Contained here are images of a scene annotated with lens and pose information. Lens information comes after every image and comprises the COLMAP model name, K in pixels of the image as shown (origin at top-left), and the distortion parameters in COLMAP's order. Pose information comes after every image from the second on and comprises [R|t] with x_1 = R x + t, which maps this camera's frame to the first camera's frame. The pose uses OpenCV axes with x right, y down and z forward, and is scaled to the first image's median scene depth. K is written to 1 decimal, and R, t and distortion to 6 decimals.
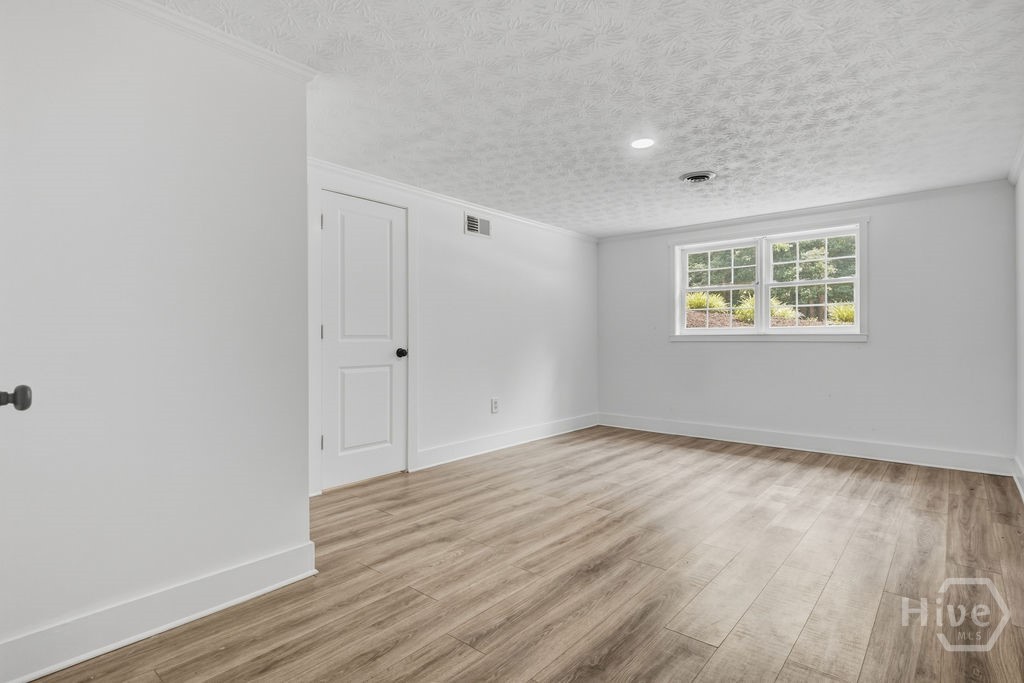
lens RADIAL K [[523.1, 0, 515.8], [0, 523.1, 333.6], [0, 0, 1]] dist [0.016823, 0.000932]
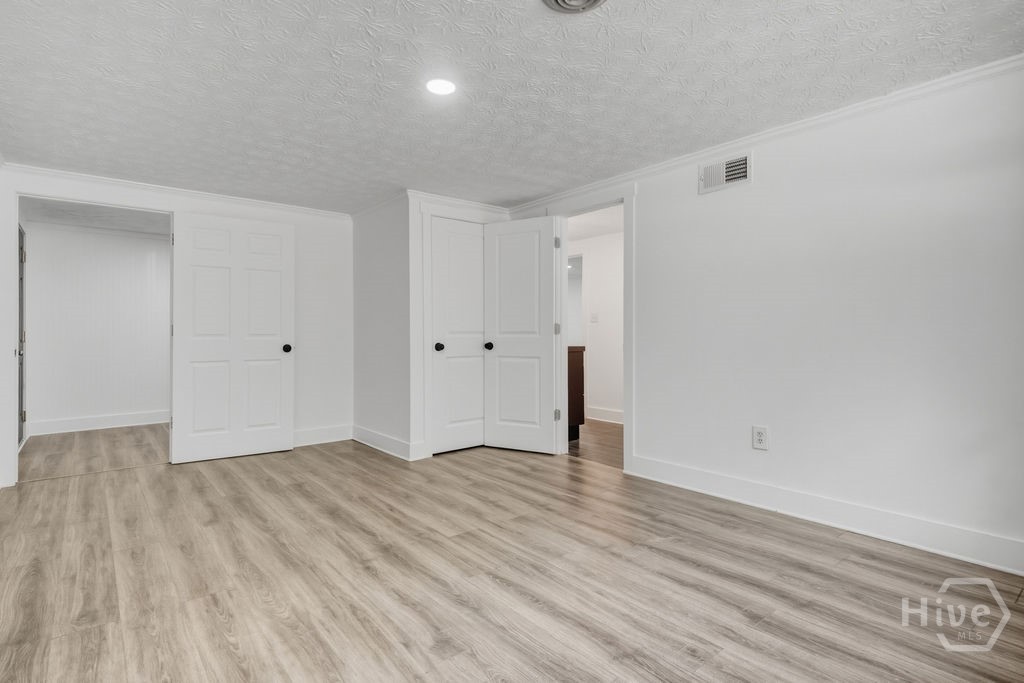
lens RADIAL K [[523.1, 0, 517.1], [0, 523.1, 342.7], [0, 0, 1]] dist [0.016823, 0.000932]
pose [[-0.188902, 0.018788, -0.981816, 1.031982], [0.013860, 0.999768, 0.016465, 0.007667], [0.981898, -0.010498, -0.189119, 1.312622]]
